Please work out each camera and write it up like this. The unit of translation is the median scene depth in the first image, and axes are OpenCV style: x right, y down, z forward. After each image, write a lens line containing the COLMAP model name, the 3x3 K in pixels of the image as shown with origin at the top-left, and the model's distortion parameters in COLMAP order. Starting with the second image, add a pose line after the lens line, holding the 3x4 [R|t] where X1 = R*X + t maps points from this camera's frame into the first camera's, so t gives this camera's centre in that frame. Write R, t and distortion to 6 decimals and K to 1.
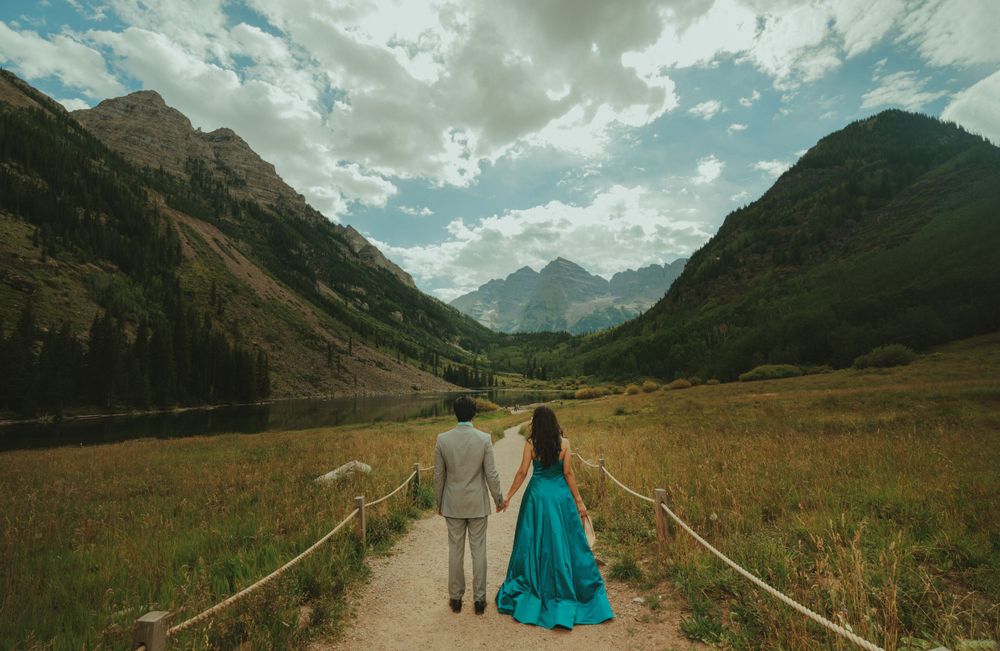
lens RADIAL K [[422.5, 0, 488.4], [0, 422.5, 326.0], [0, 0, 1]] dist [-0.003585, 0.000180]
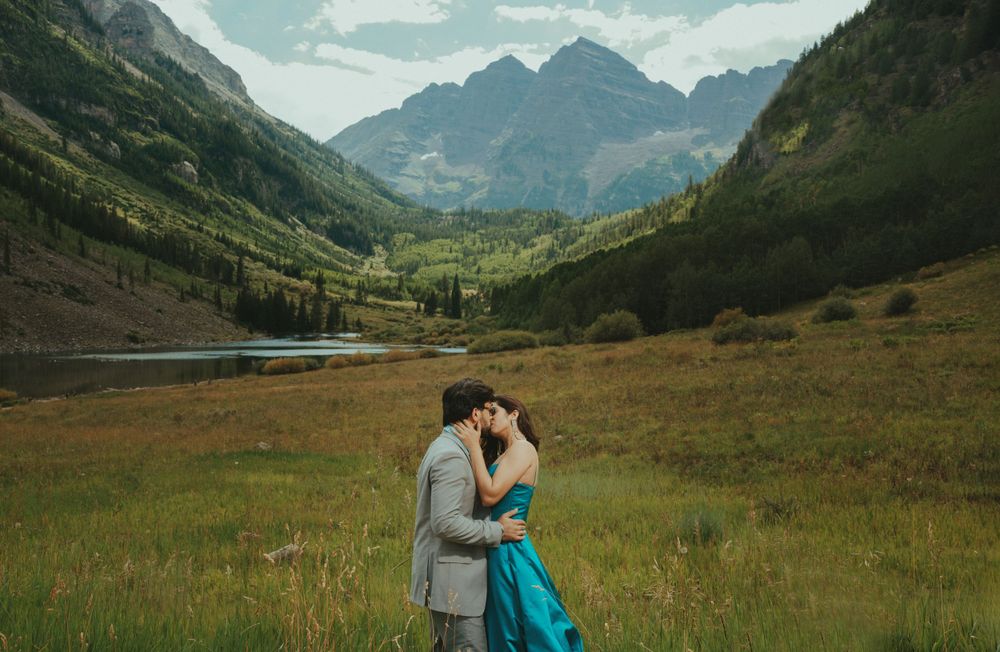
lens RADIAL K [[931.1, 0, 488.7], [0, 931.1, 324.6], [0, 0, 1]] dist [-0.053222, 0.155626]
pose [[0.998284, 0.012536, 0.057196, 0.093028], [-0.020861, 0.988863, 0.147361, -0.022805], [-0.054711, -0.148302, 0.987428, -0.076030]]
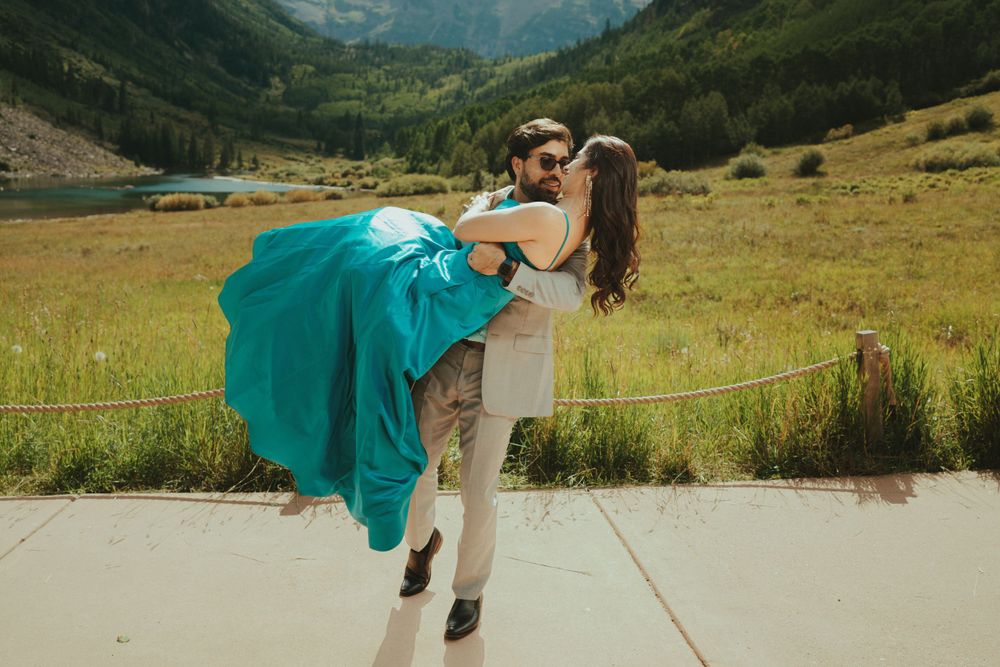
lens RADIAL K [[953.1, 0, 500.0], [0, 953.1, 333.5], [0, 0, 1]] dist [-0.053975, 0.154725]
pose [[0.984067, 0.025665, 0.175936, 0.090845], [-0.079555, 0.948505, 0.306610, -0.022900], [-0.159007, -0.315721, 0.935434, -0.078295]]
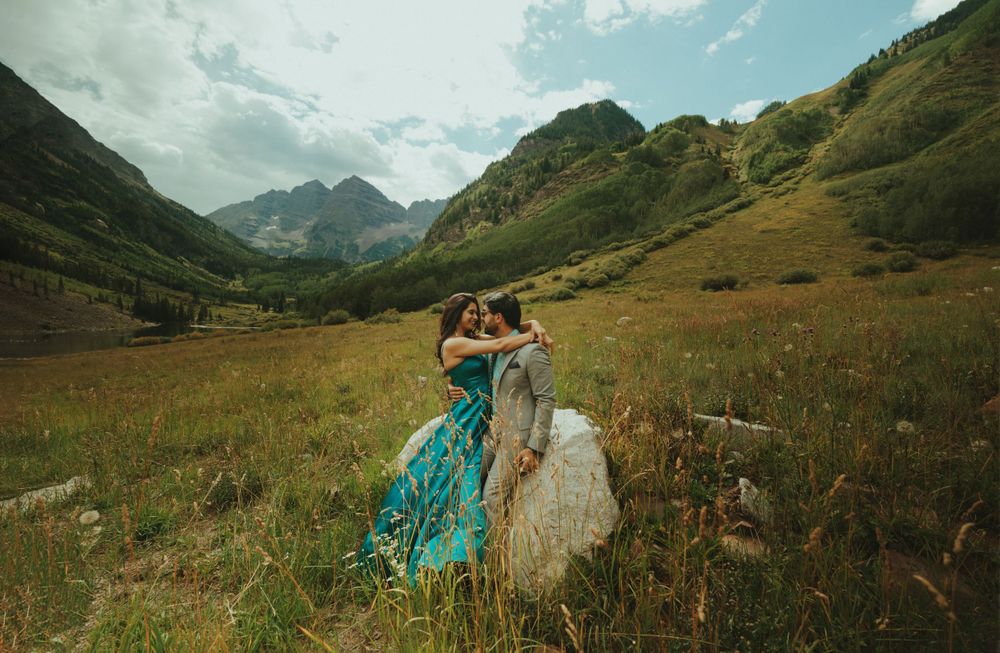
lens RADIAL K [[423.0, 0, 510.8], [0, 423.0, 329.8], [0, 0, 1]] dist [-0.005852, 0.000601]
pose [[0.876887, -0.012068, 0.480546, 0.110673], [-0.074388, 0.984236, 0.160458, -0.024344], [-0.474907, -0.176450, 0.862165, -0.082385]]
